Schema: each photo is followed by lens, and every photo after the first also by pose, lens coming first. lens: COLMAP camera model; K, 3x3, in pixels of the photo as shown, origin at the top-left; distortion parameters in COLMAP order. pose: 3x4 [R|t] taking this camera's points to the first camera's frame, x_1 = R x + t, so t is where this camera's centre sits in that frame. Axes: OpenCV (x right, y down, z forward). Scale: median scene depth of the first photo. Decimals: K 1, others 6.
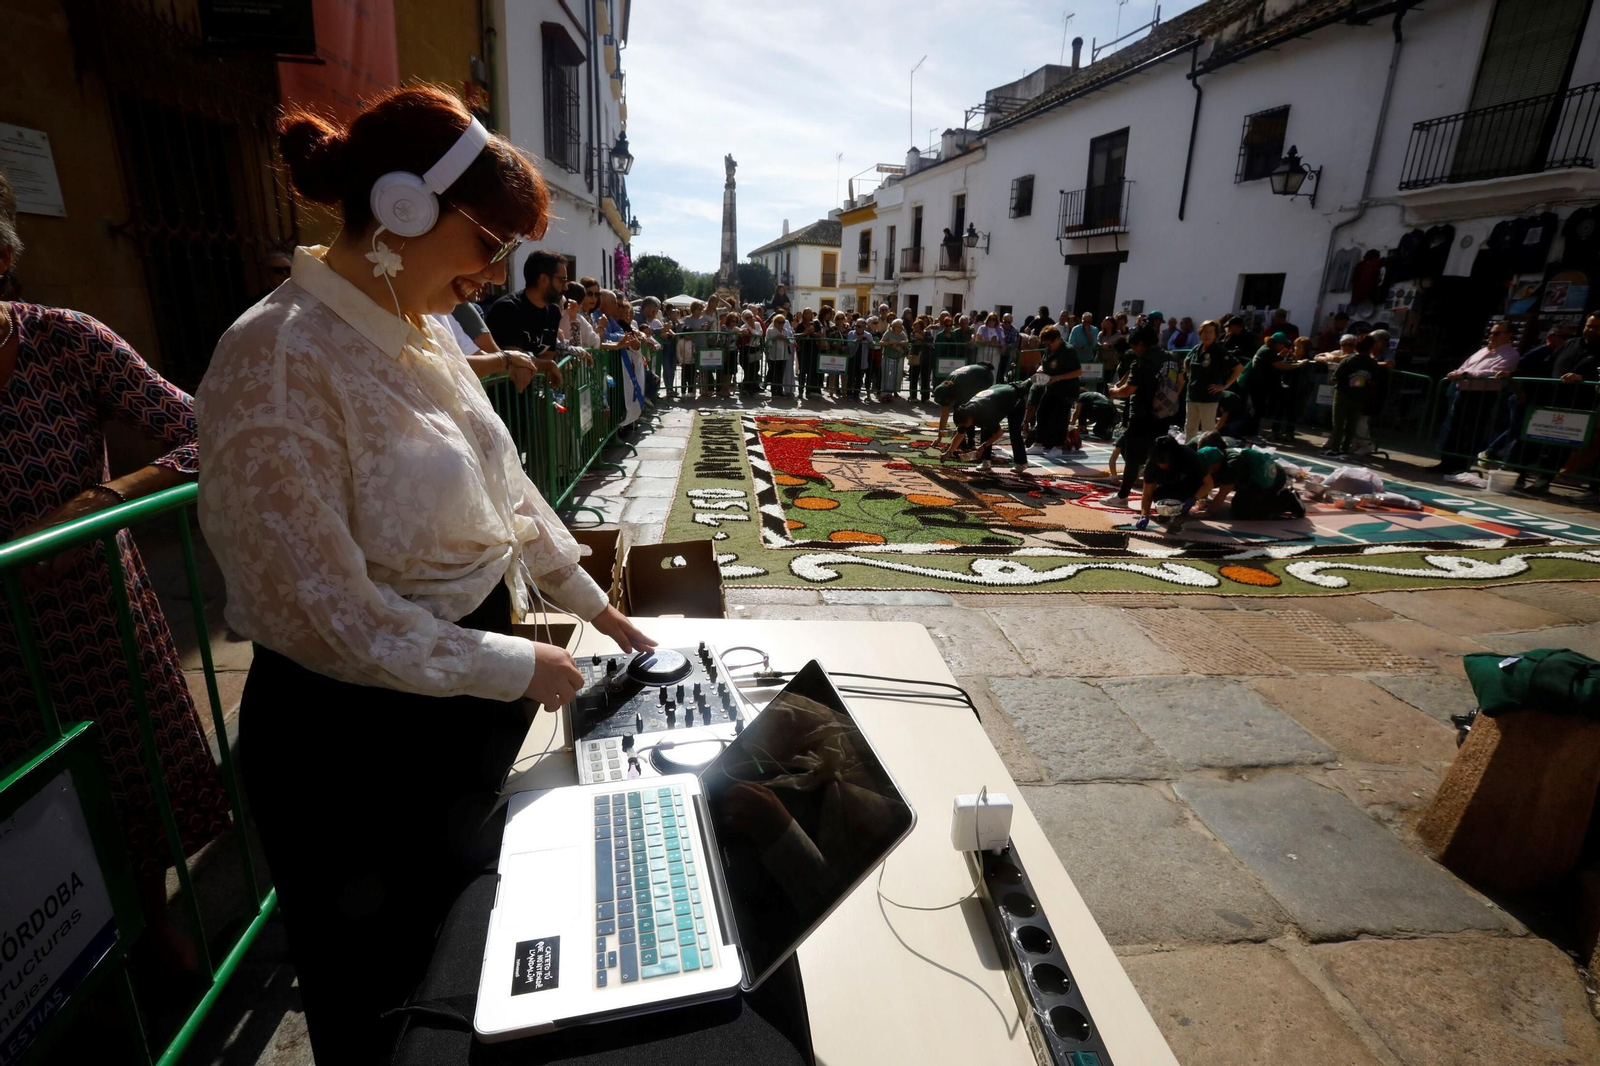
lens RADIAL K [[734.5, 0, 795.0], [0, 734.5, 529.8], [0, 0, 1]] dist [-0.081290, 0.031426]
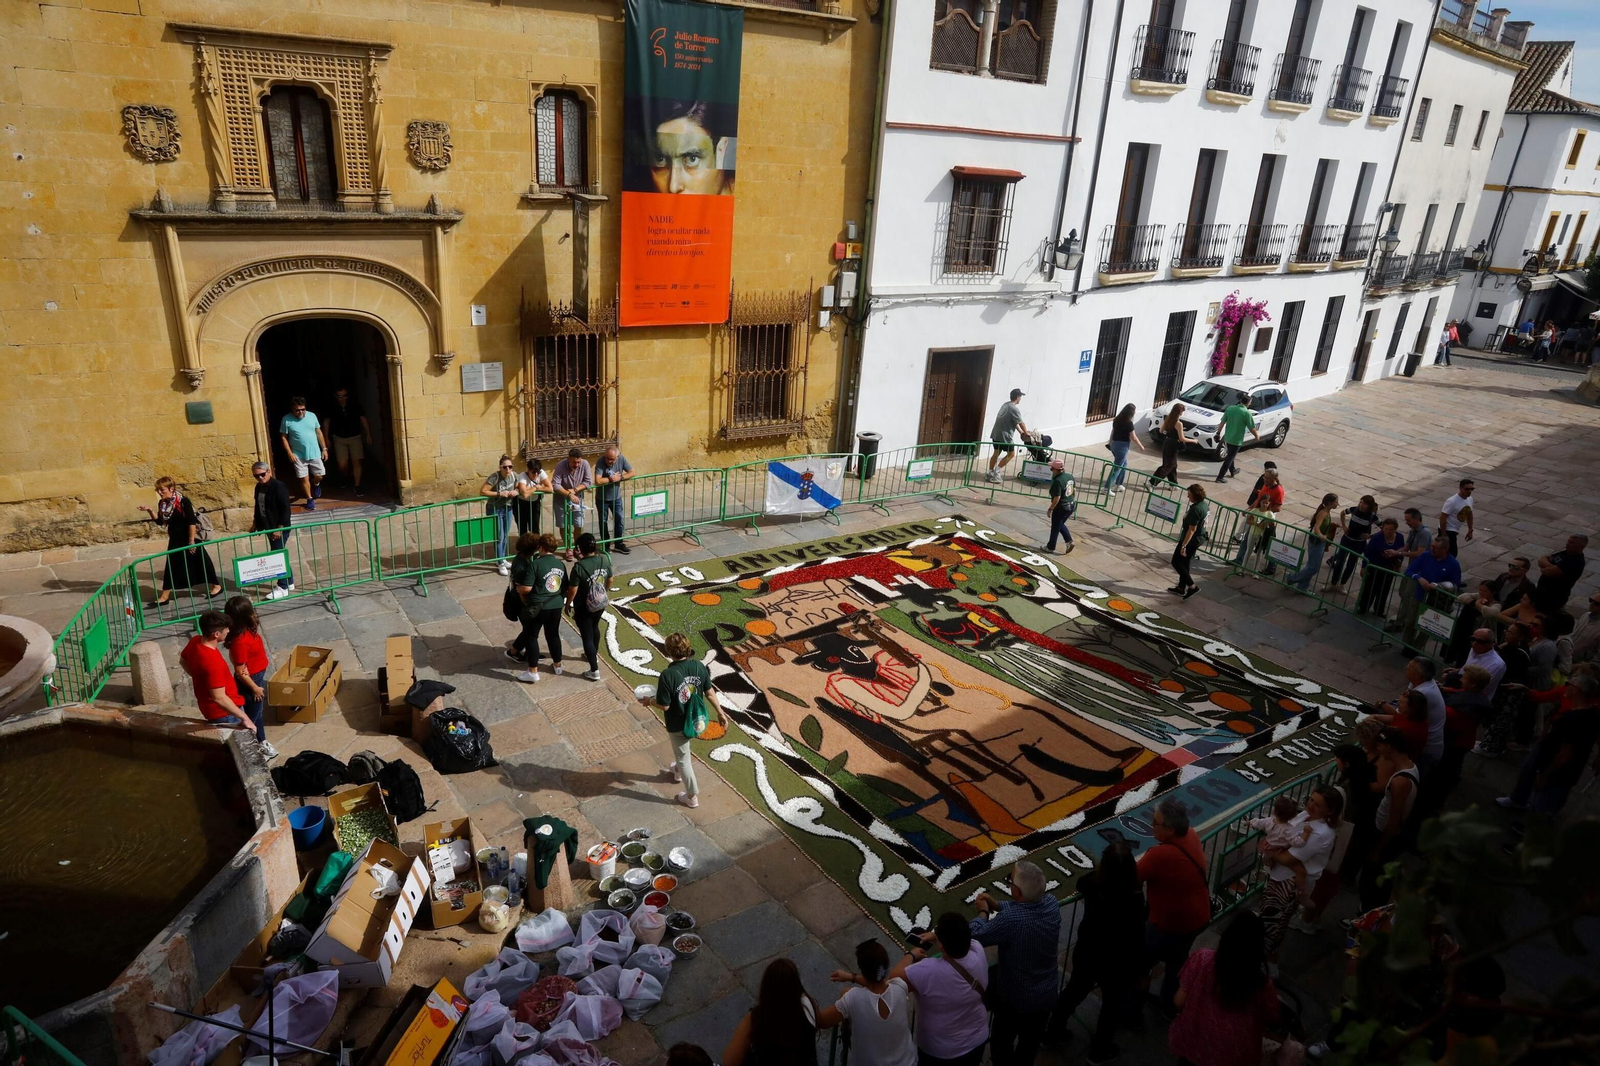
lens RADIAL K [[1017.3, 0, 795.6], [0, 1017.3, 529.4], [0, 0, 1]] dist [-0.075176, 0.086914]
pose [[0.498742, 0.312381, -0.808501, 1.021771], [-0.303056, 0.936768, 0.174992, -0.341301], [0.812043, 0.157746, 0.561875, -0.076280]]
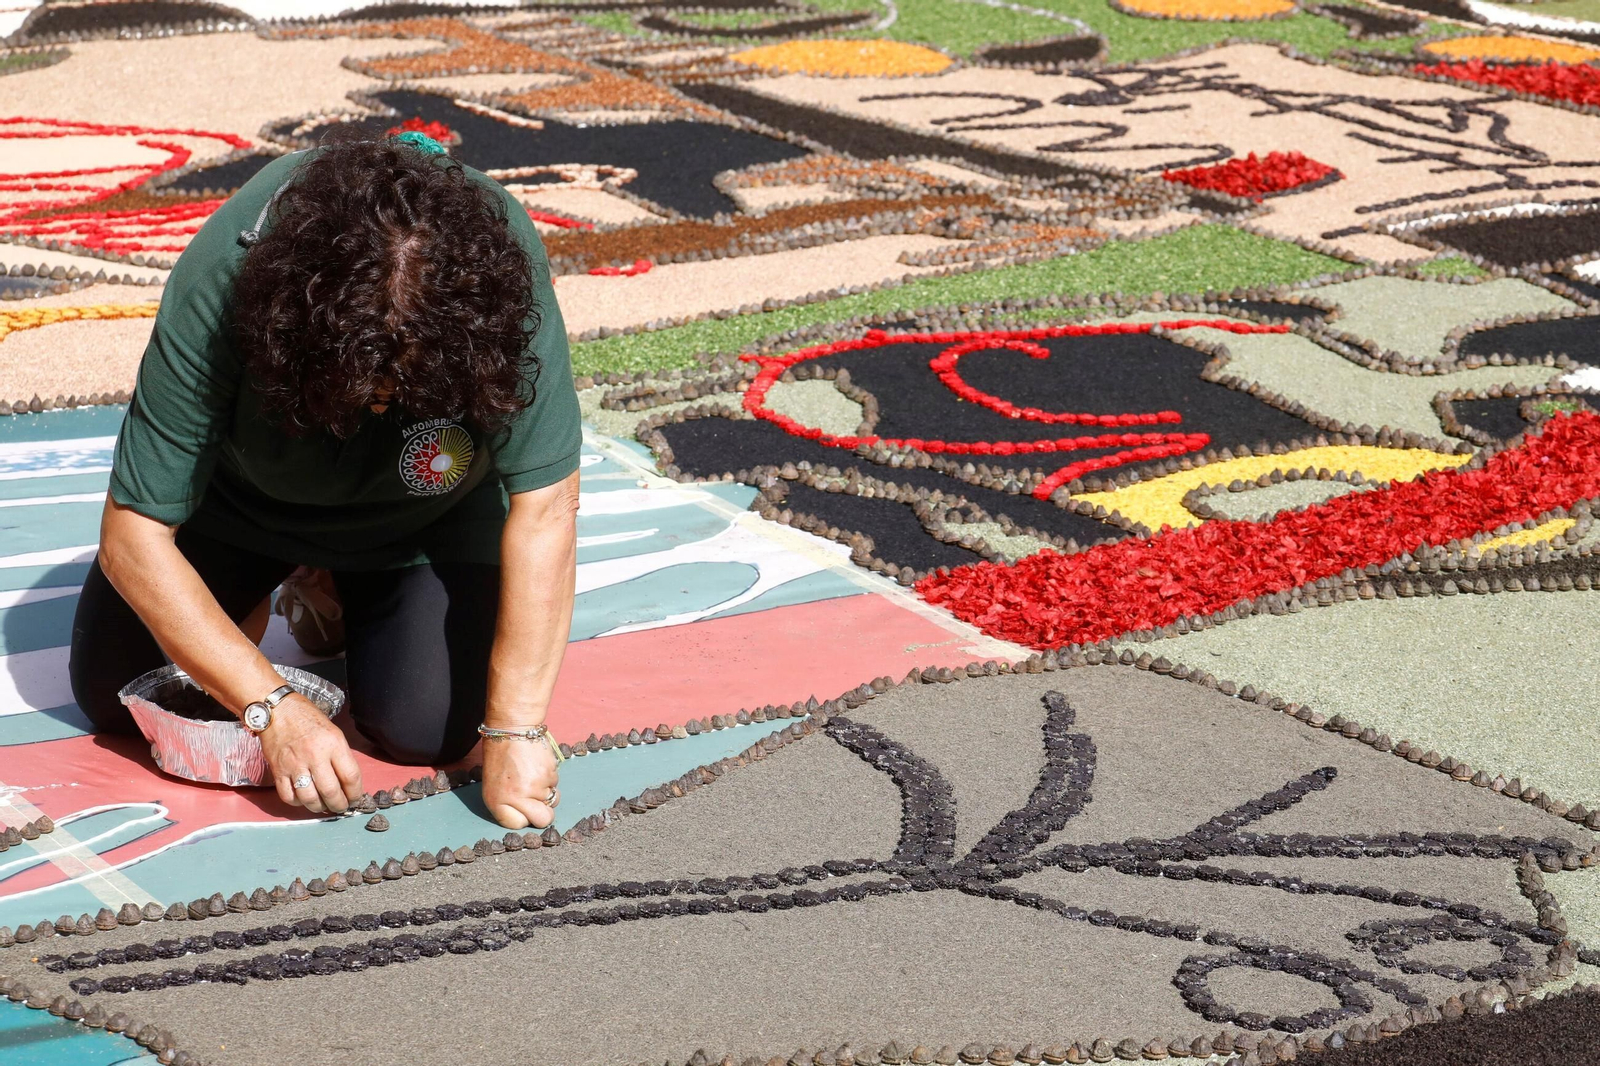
lens RADIAL K [[4831.1, 0, 775.2], [0, 4831.1, 533.6], [0, 0, 1]] dist [0.312745, -1.079094]
pose [[-0.897203, 0.061694, -0.437288, 0.484185], [-0.174441, 0.860162, 0.479261, -0.351275], [0.405706, 0.506276, -0.760978, 1.232510]]
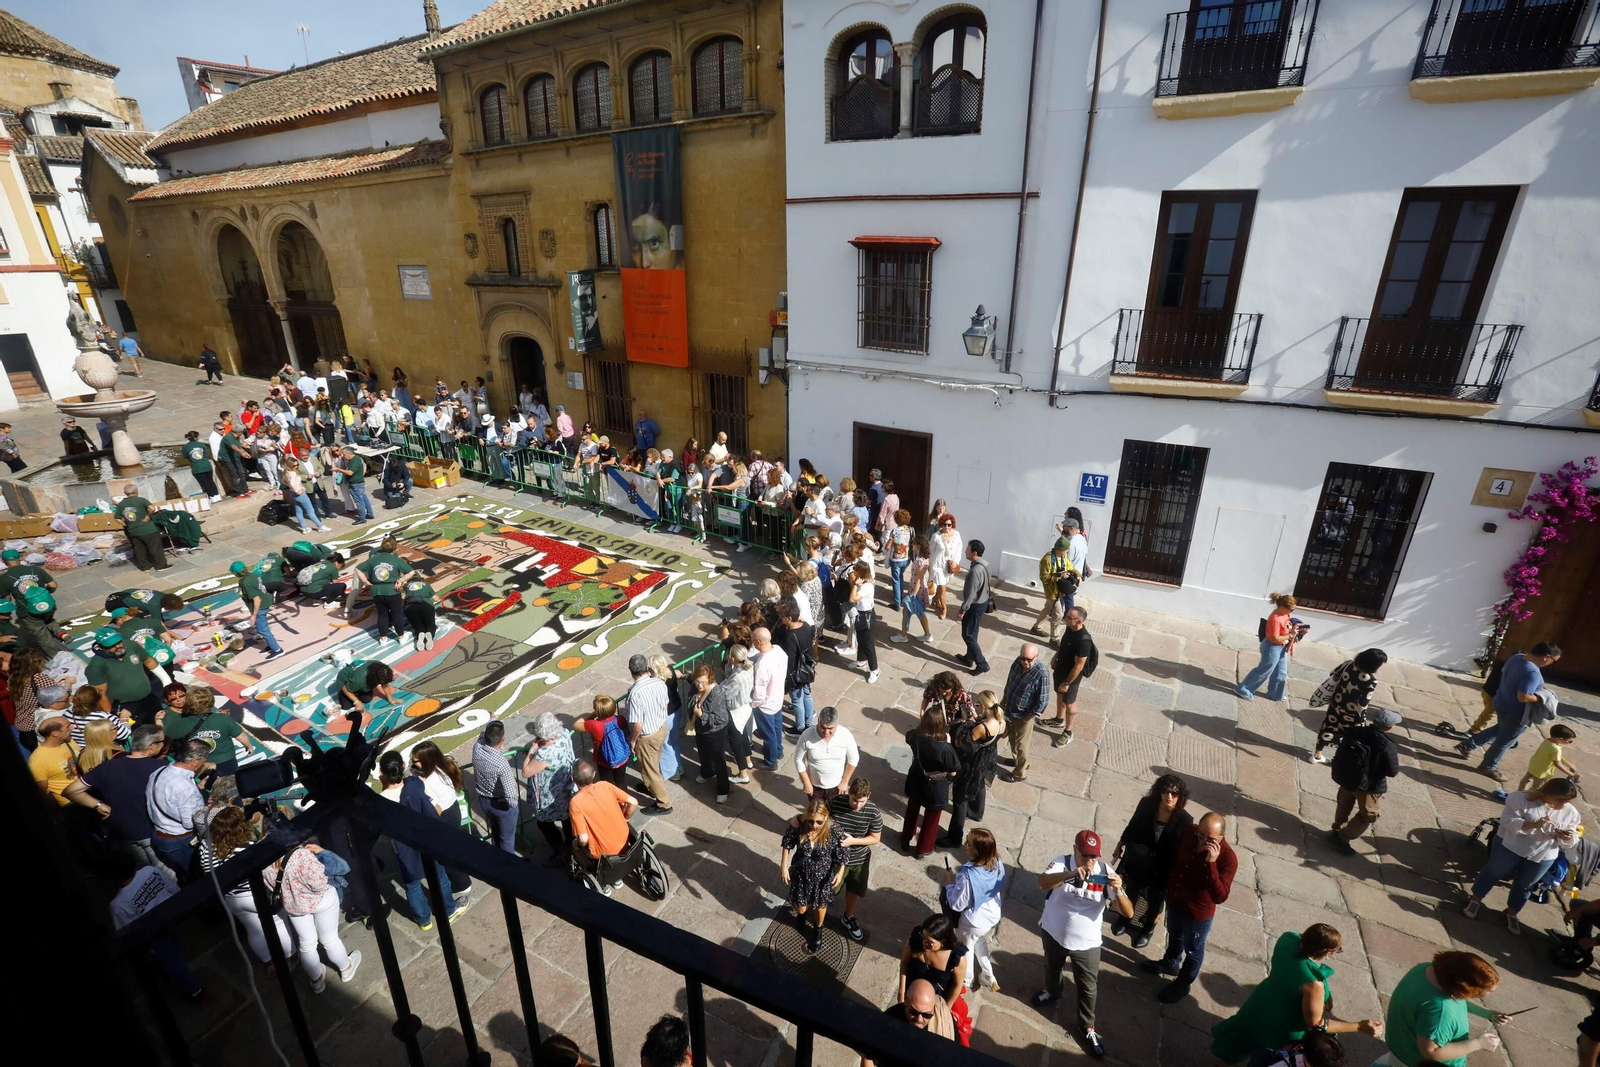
lens RADIAL K [[737.1, 0, 792.8], [0, 737.1, 529.3], [0, 0, 1]] dist [-0.071566, 0.030441]
pose [[-0.583905, 0.270315, -0.765496, 0.710479], [-0.260163, 0.830898, 0.491857, -0.831968], [0.769006, 0.486352, -0.414840, 1.552529]]
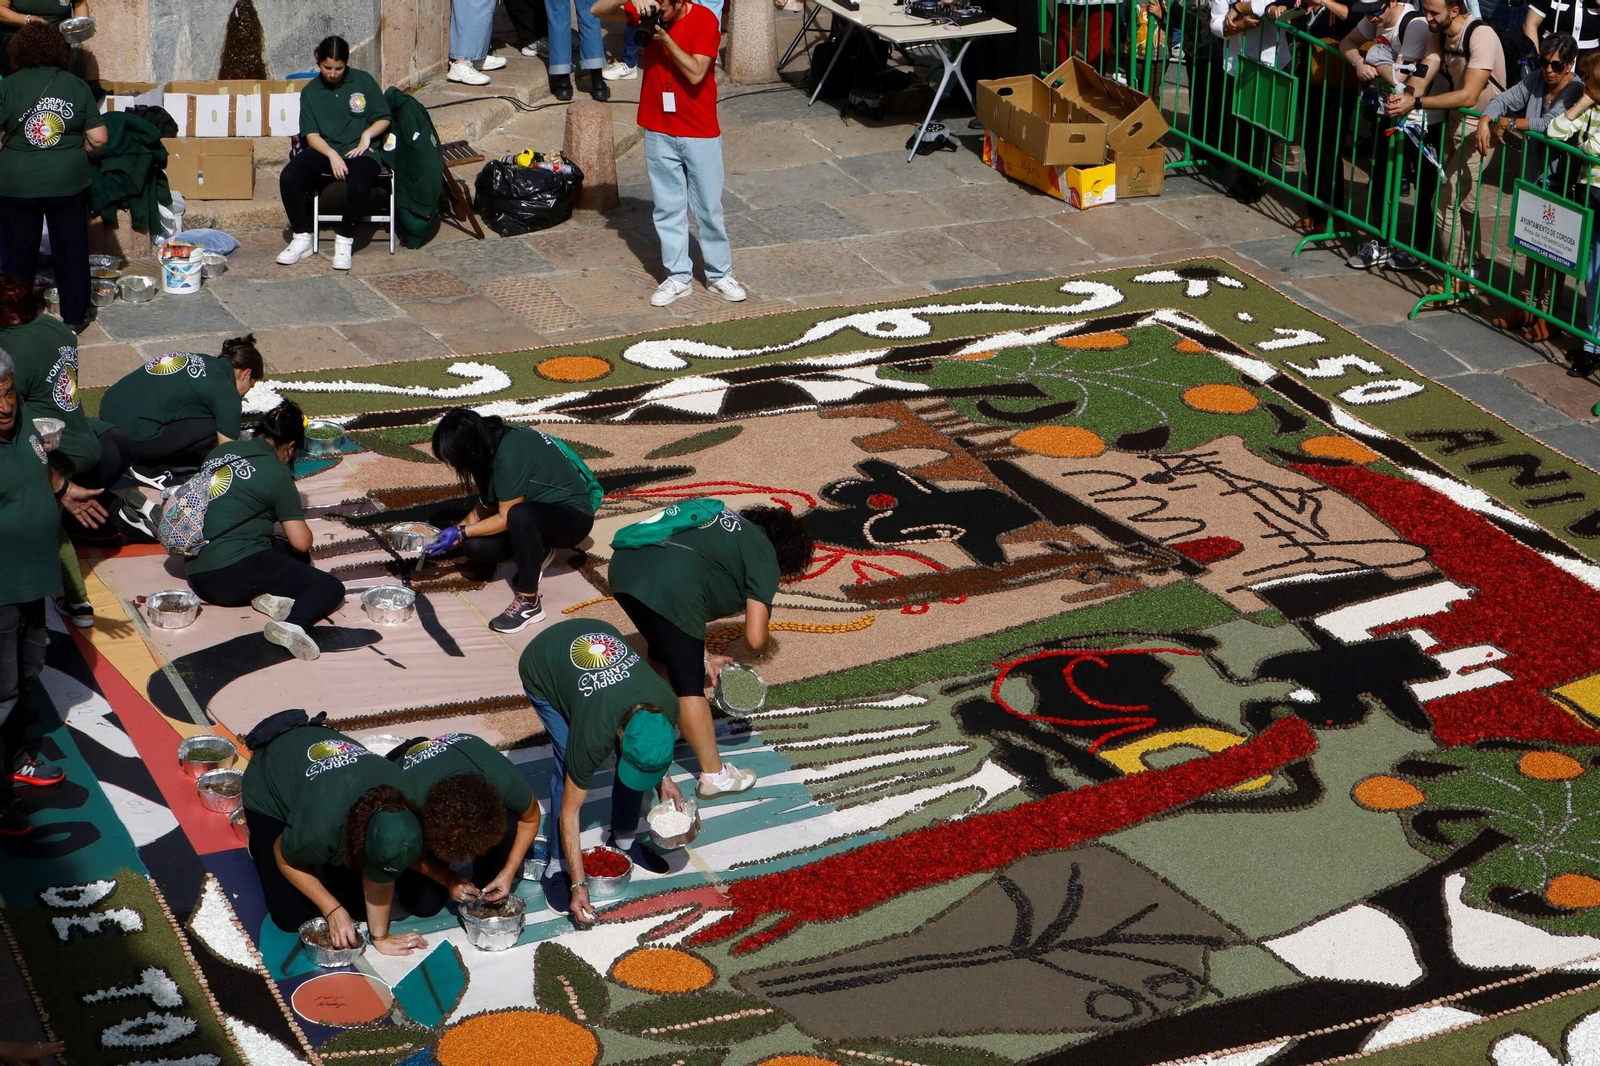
lens RADIAL K [[3199.6, 0, 798.7], [0, 3199.6, 655.9], [0, 0, 1]] dist [-0.244712, -0.179354]
pose [[-0.938468, 0.086378, -0.334390, 0.654353], [-0.155849, 0.758116, 0.633223, -0.776221], [0.308203, 0.646374, -0.698005, 1.506691]]
